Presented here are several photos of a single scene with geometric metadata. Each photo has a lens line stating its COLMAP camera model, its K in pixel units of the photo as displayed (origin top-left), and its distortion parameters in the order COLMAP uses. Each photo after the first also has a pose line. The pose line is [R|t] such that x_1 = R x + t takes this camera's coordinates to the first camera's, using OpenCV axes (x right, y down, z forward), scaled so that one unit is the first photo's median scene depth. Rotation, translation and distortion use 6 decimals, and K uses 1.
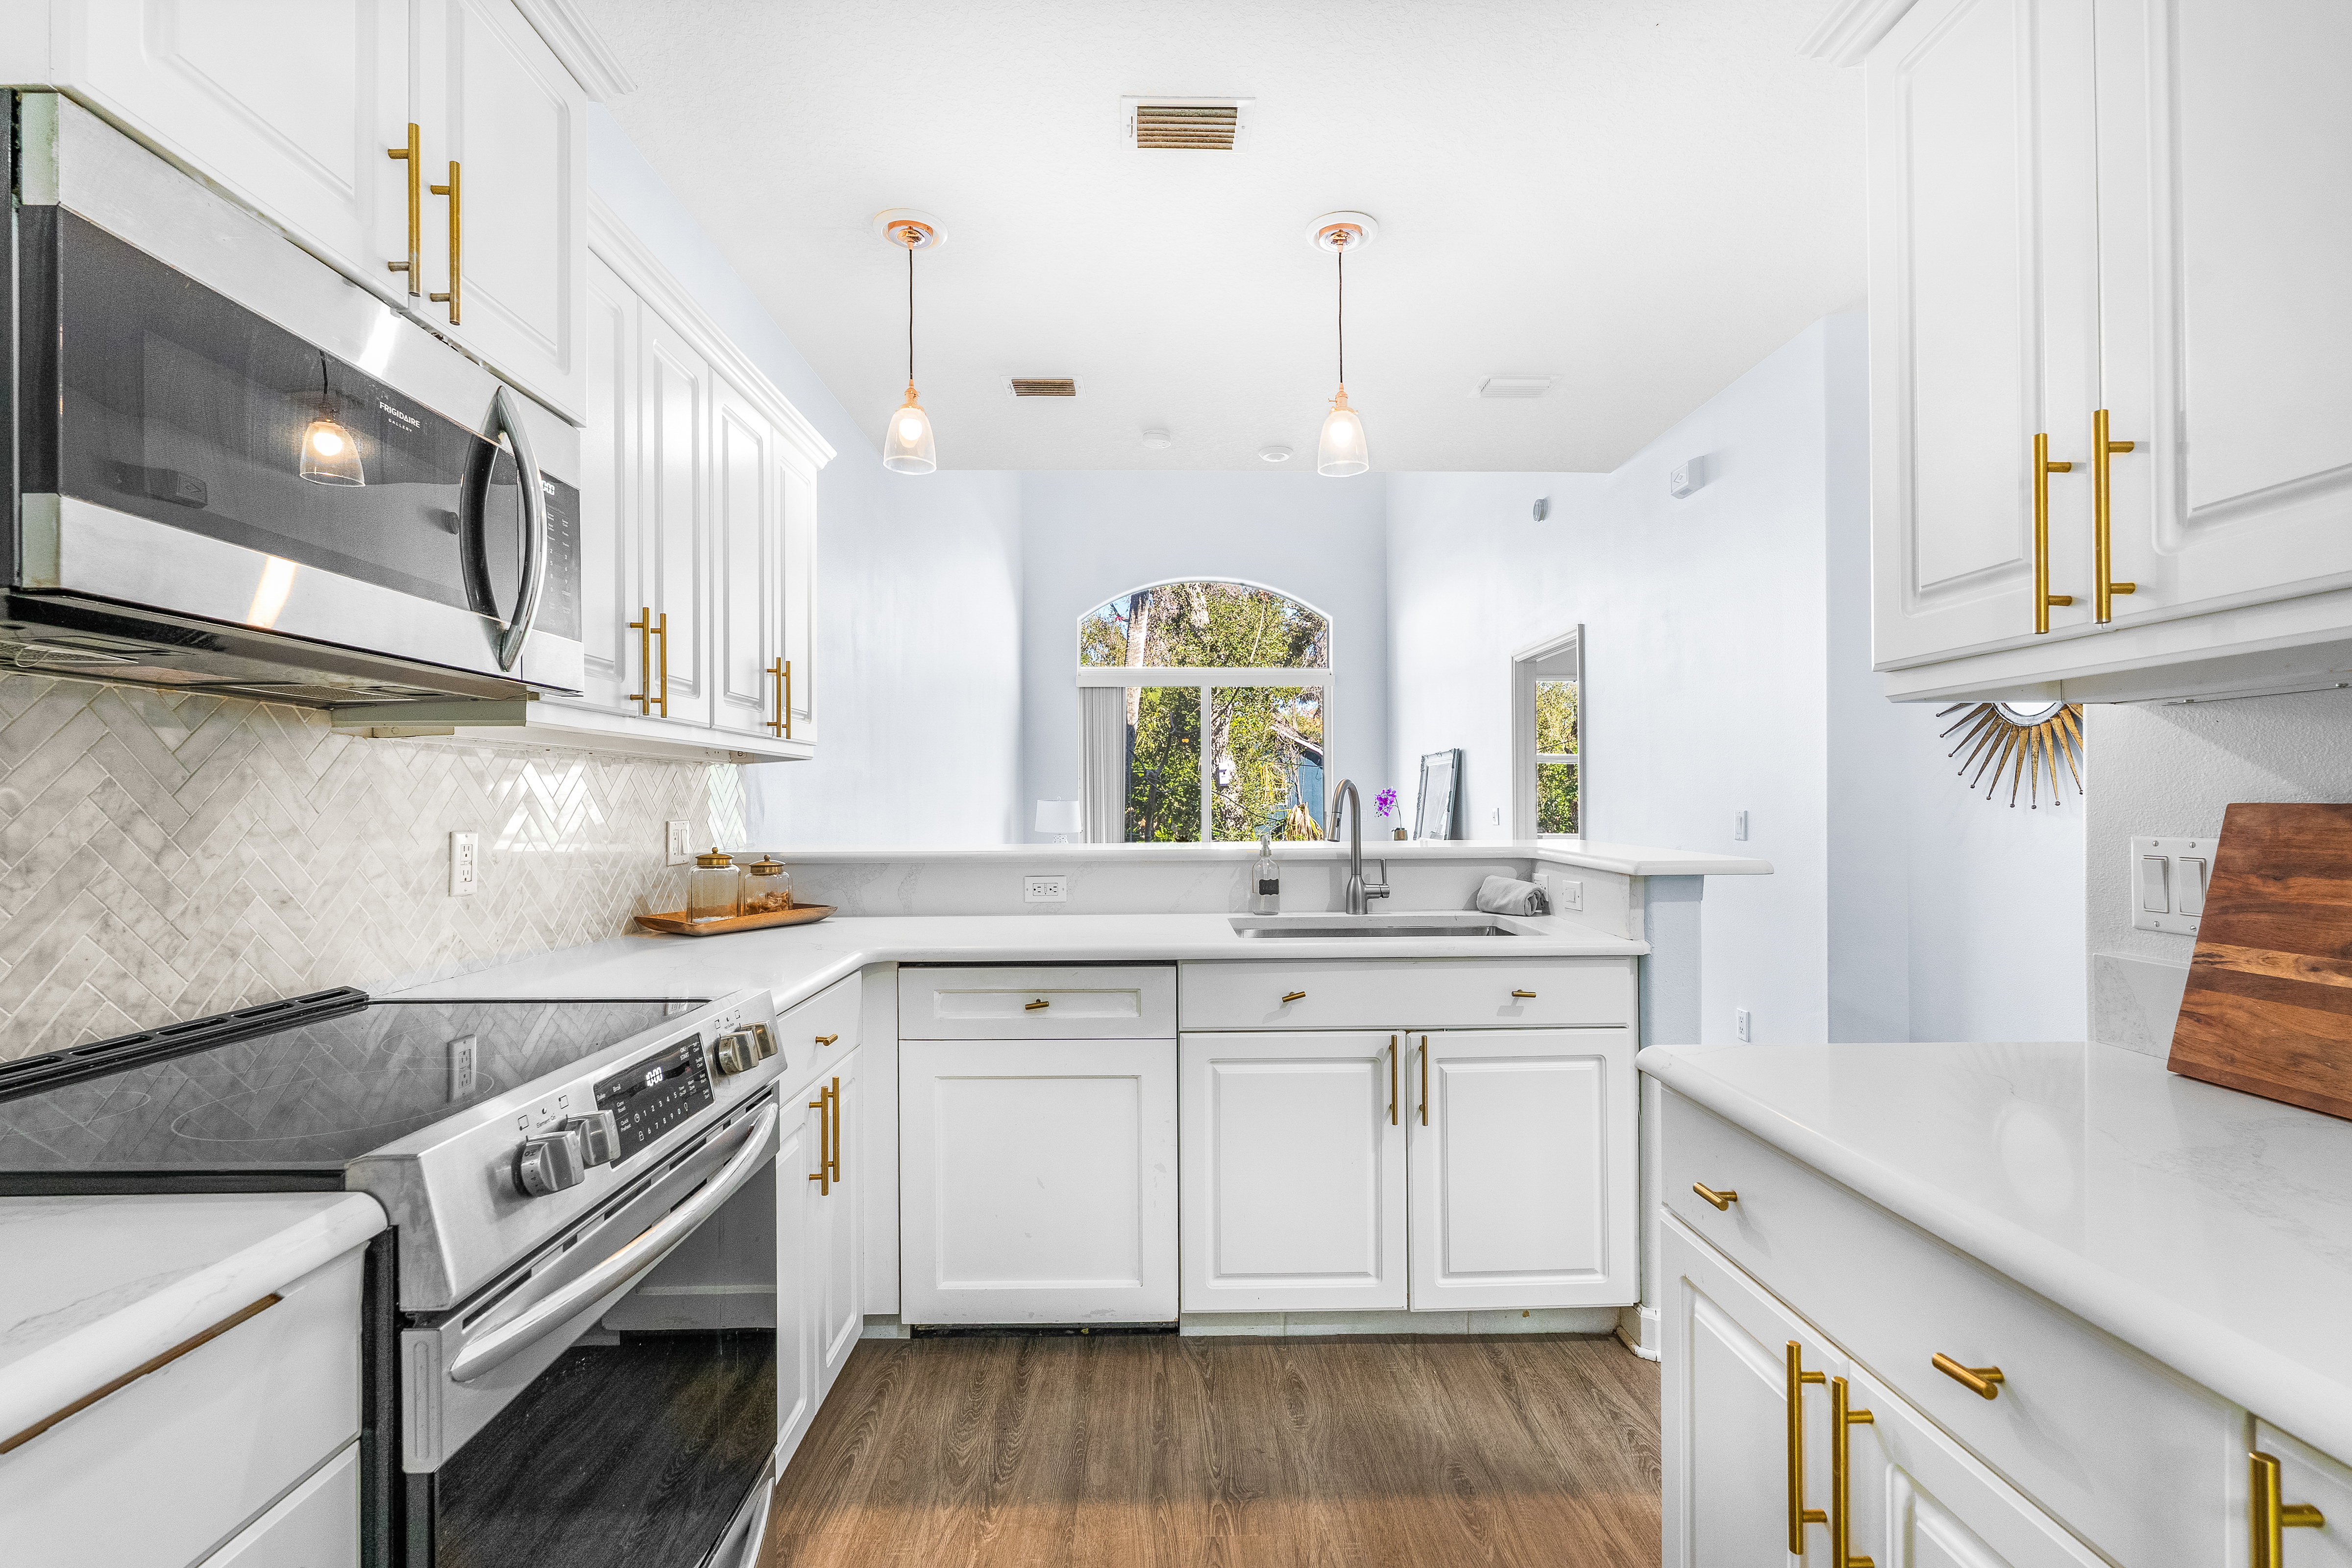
lens RADIAL K [[1071.9, 0, 1176.0], [0, 1071.9, 784.0], [0, 0, 1]] dist [-0.000612, 0.000108]
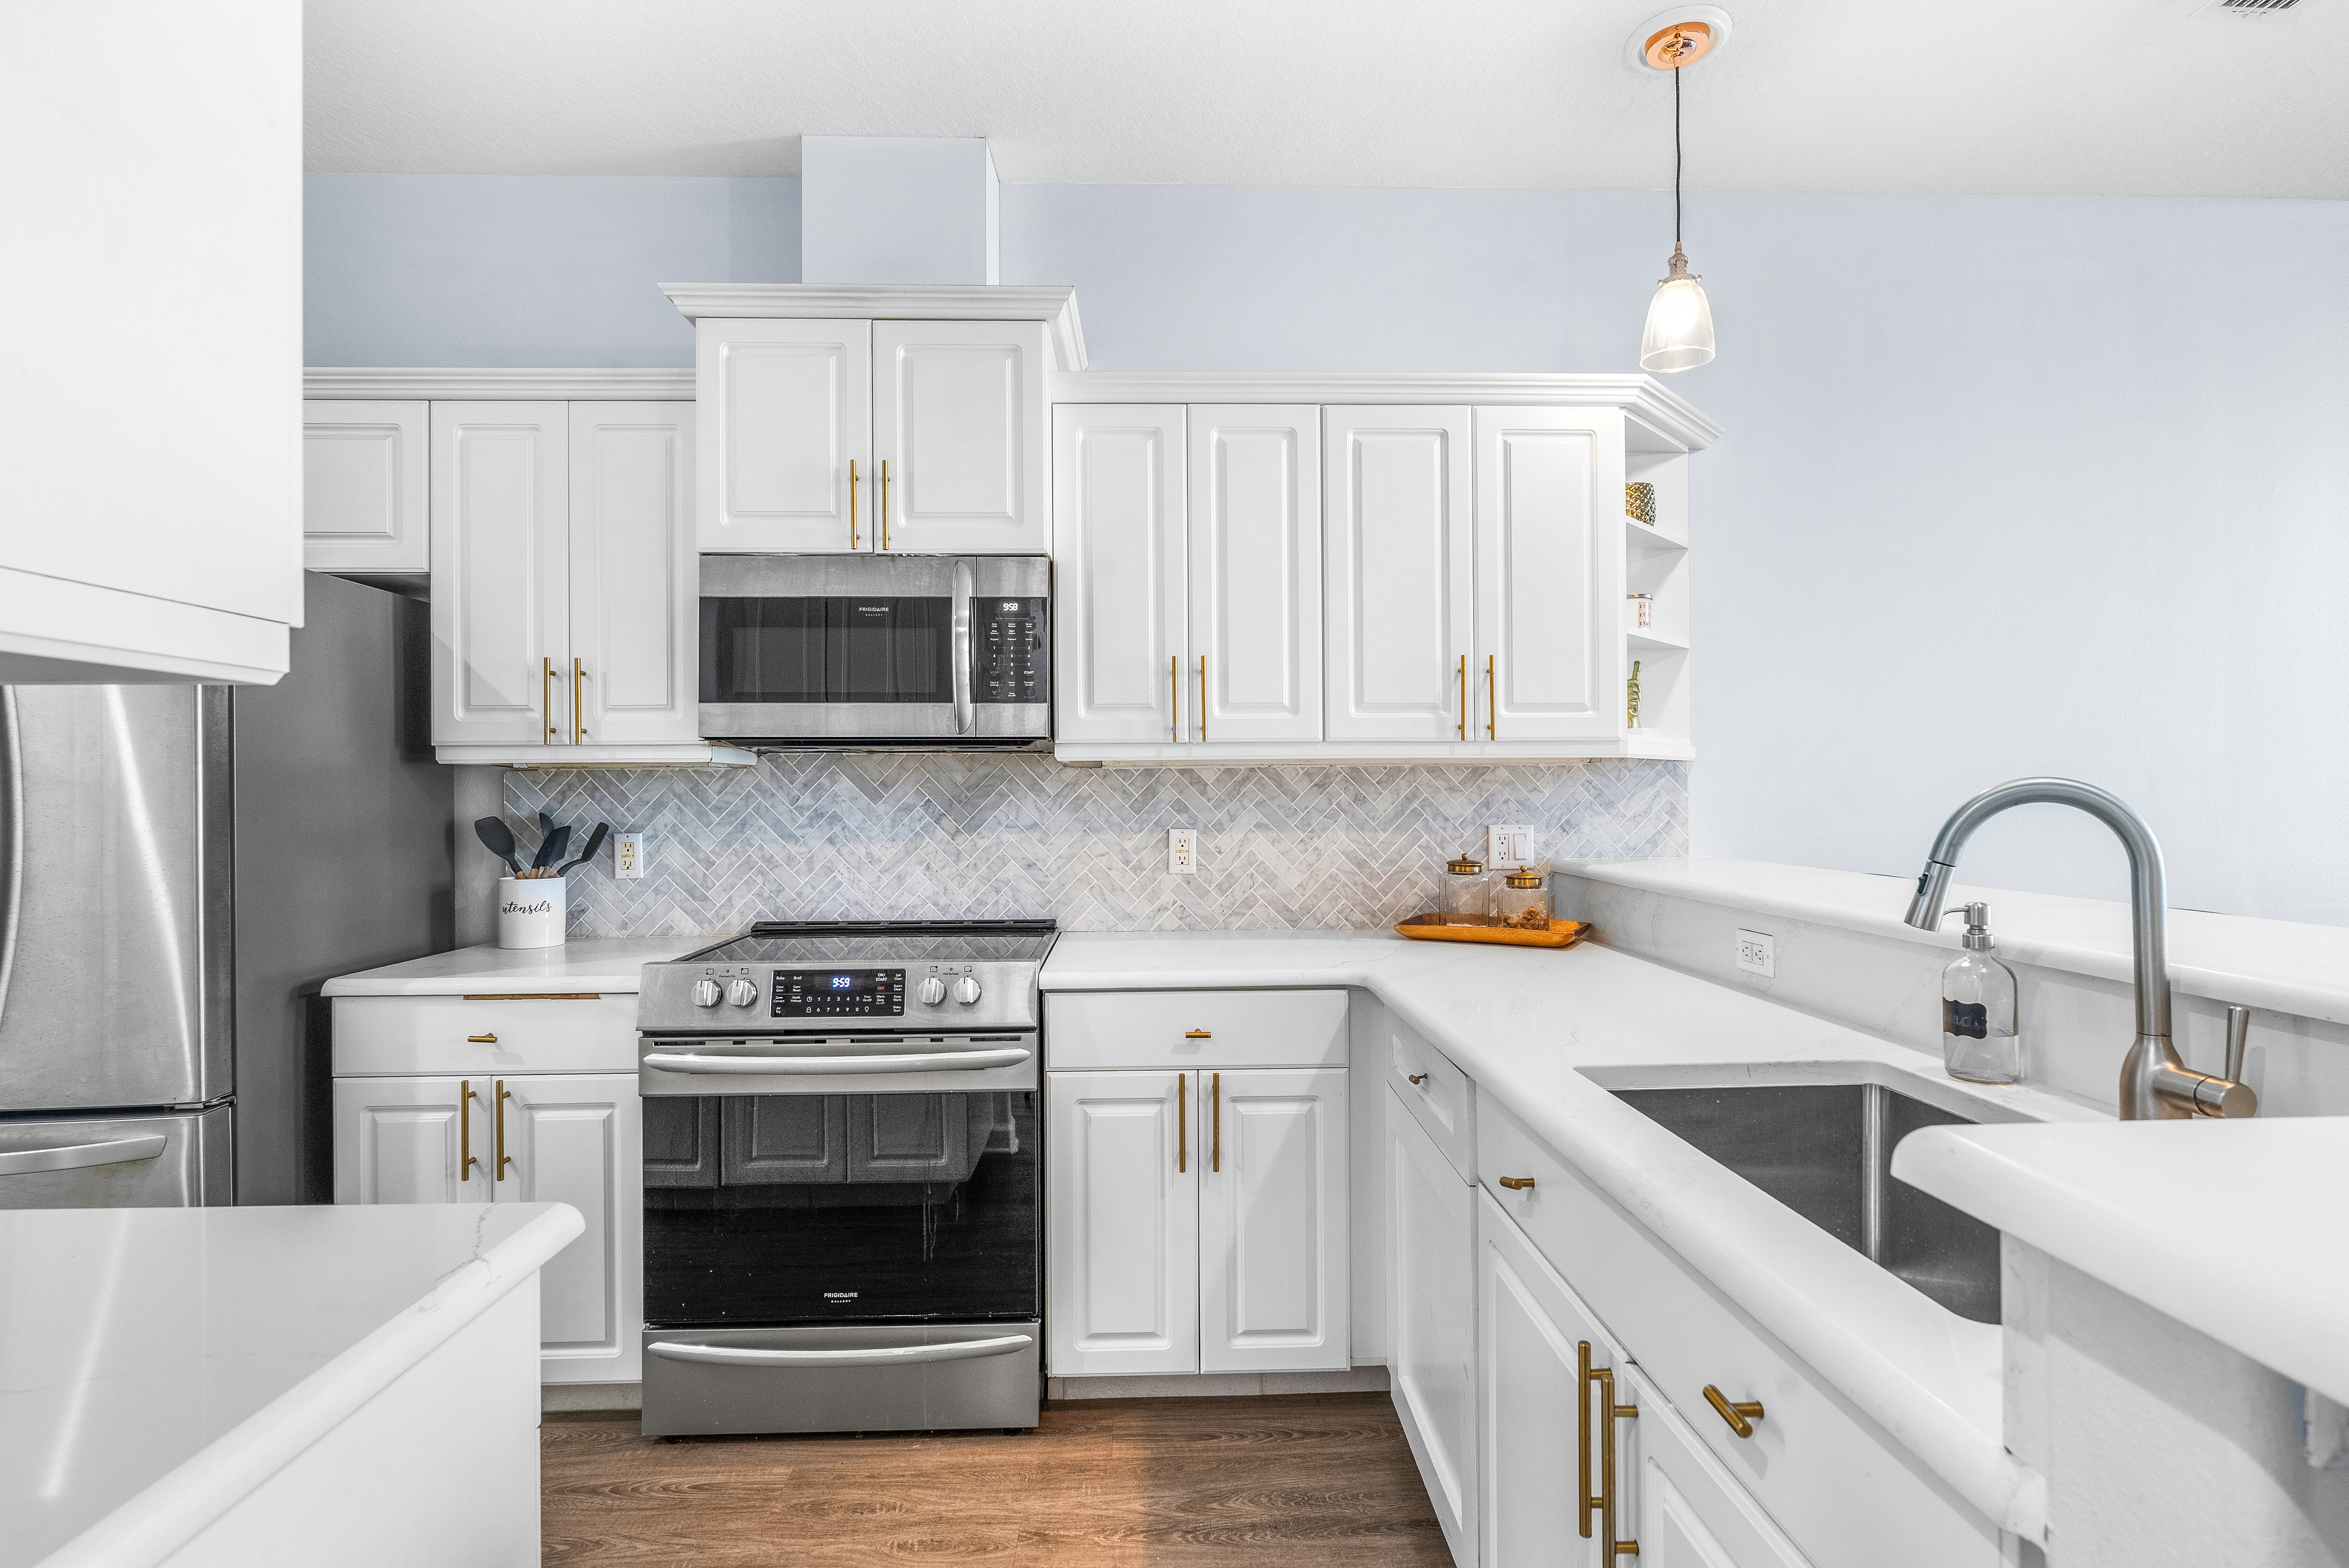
lens RADIAL K [[1125.9, 0, 1174.5], [0, 1125.9, 784.0], [0, 0, 1]] dist [-0.000250, -0.000235]
pose [[0.007602, -0.002290, -0.999968, 0.861268], [0.021515, 0.999766, -0.002126, -0.012740], [0.999740, -0.021498, 0.007650, 1.030686]]
